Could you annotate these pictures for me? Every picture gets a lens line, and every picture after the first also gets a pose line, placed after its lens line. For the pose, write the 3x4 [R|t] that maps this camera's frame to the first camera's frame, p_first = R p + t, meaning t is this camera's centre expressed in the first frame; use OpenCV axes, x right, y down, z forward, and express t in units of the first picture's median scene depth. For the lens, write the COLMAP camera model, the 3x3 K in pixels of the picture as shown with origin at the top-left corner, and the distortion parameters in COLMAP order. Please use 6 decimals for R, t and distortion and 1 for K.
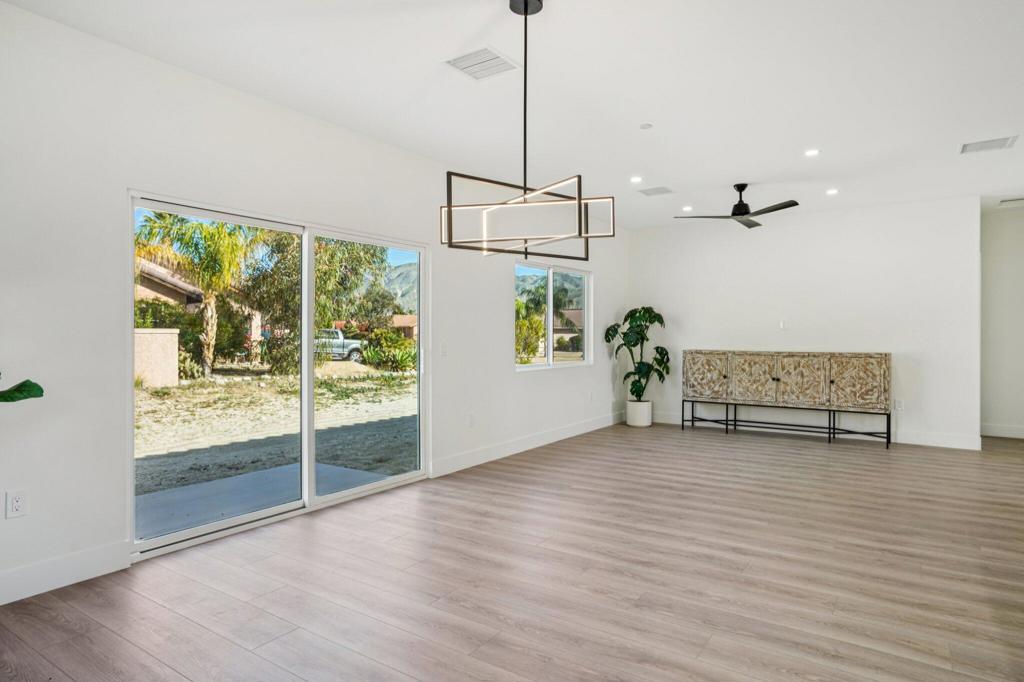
lens RADIAL K [[596.3, 0, 518.2], [0, 596.3, 348.7], [0, 0, 1]] dist [-0.005945, 0.003364]
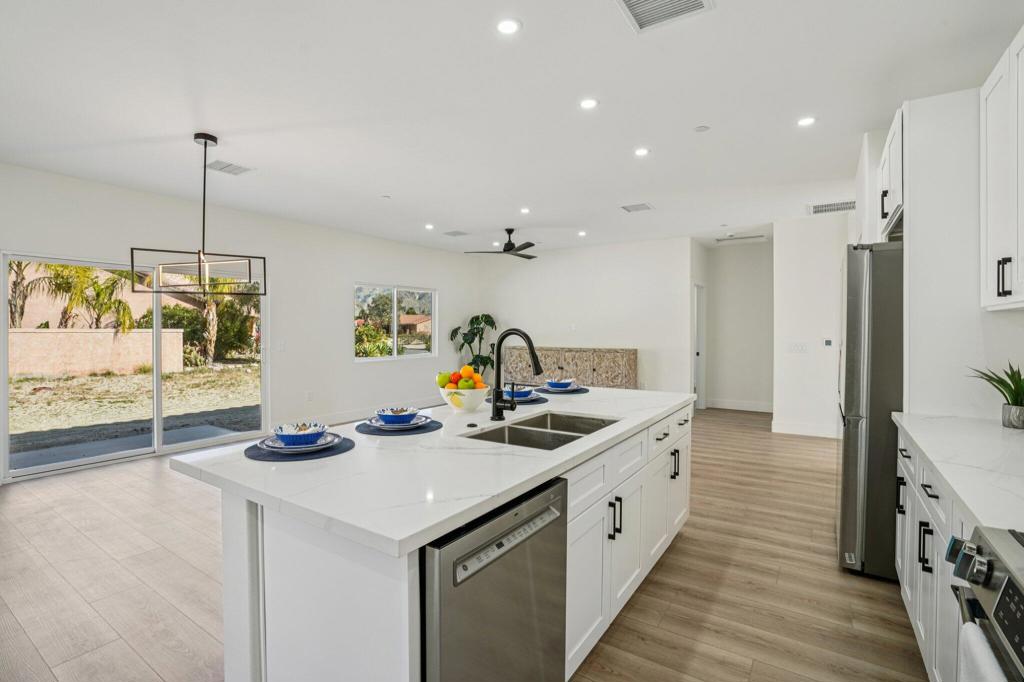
lens RADIAL K [[487.8, 0, 516.1], [0, 487.8, 337.0], [0, 0, 1]] dist [-0.035340, 0.005551]
pose [[0.999949, 0.000417, -0.010080, 0.335101], [-0.000512, 0.999955, -0.009454, -0.008855], [0.010076, 0.009459, 0.999904, -0.120590]]
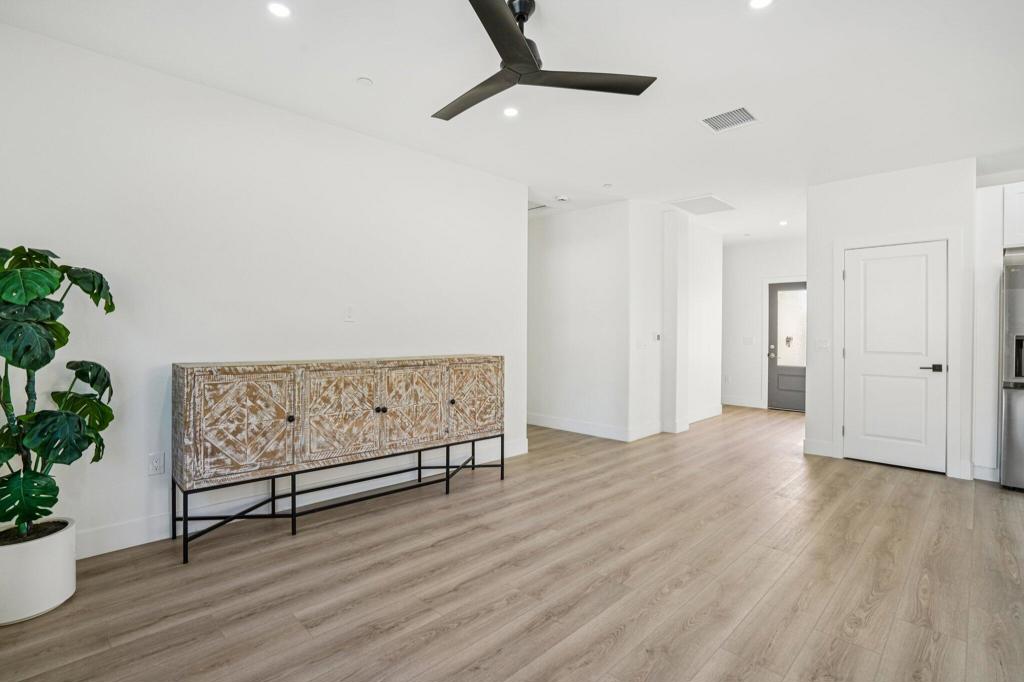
lens RADIAL K [[487.8, 0, 514.4], [0, 487.8, 332.3], [0, 0, 1]] dist [-0.035340, 0.005551]
pose [[0.218727, 0.000263, 0.975786, 0.010391], [0.015809, 0.999868, -0.003813, -0.017716], [-0.975658, 0.016261, 0.218694, 0.759646]]
